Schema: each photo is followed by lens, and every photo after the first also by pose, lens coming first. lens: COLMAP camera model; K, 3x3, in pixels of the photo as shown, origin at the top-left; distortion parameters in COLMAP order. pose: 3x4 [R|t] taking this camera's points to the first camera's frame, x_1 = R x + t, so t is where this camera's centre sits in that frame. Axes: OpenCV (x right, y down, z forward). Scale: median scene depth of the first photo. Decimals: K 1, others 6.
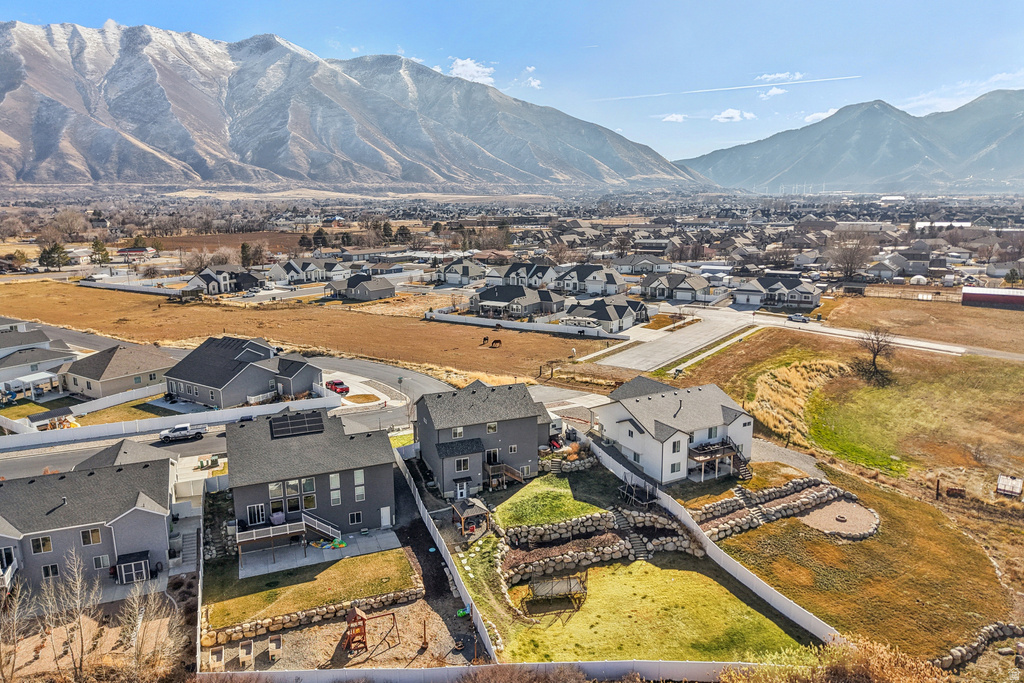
lens RADIAL K [[694.9, 0, 504.7], [0, 694.9, 338.9], [0, 0, 1]] dist [0.002692, -0.004084]
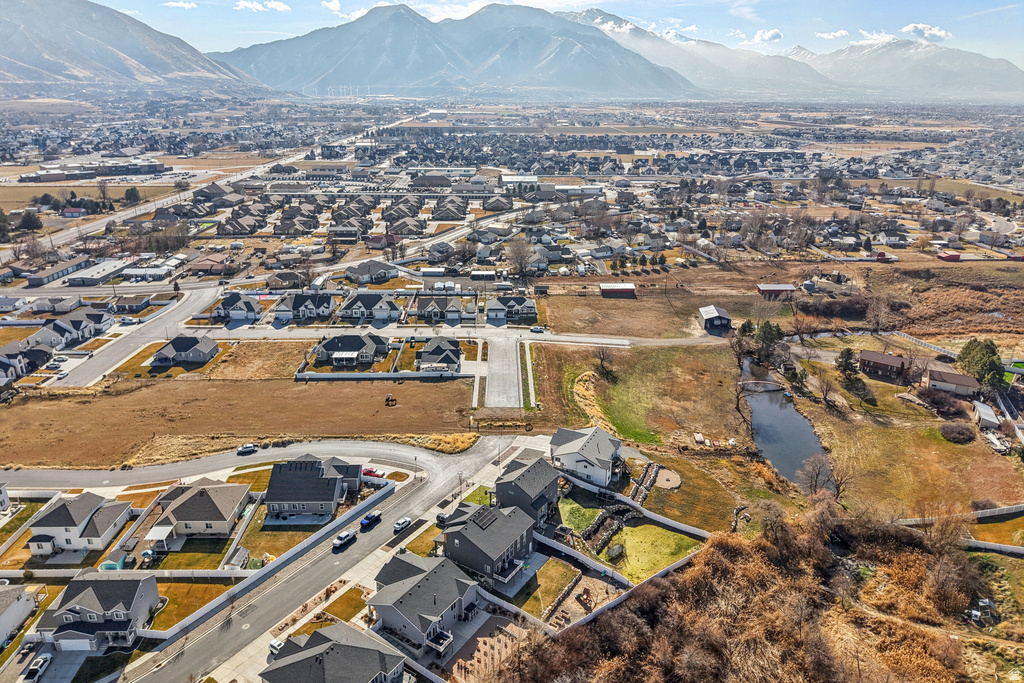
lens RADIAL K [[694.9, 0, 504.7], [0, 694.9, 338.9], [0, 0, 1]] dist [0.002692, -0.004084]
pose [[0.815624, -0.182434, 0.549068, -0.609307], [0.102297, 0.979508, 0.173493, -0.349766], [-0.569467, -0.085337, 0.817572, -0.295202]]
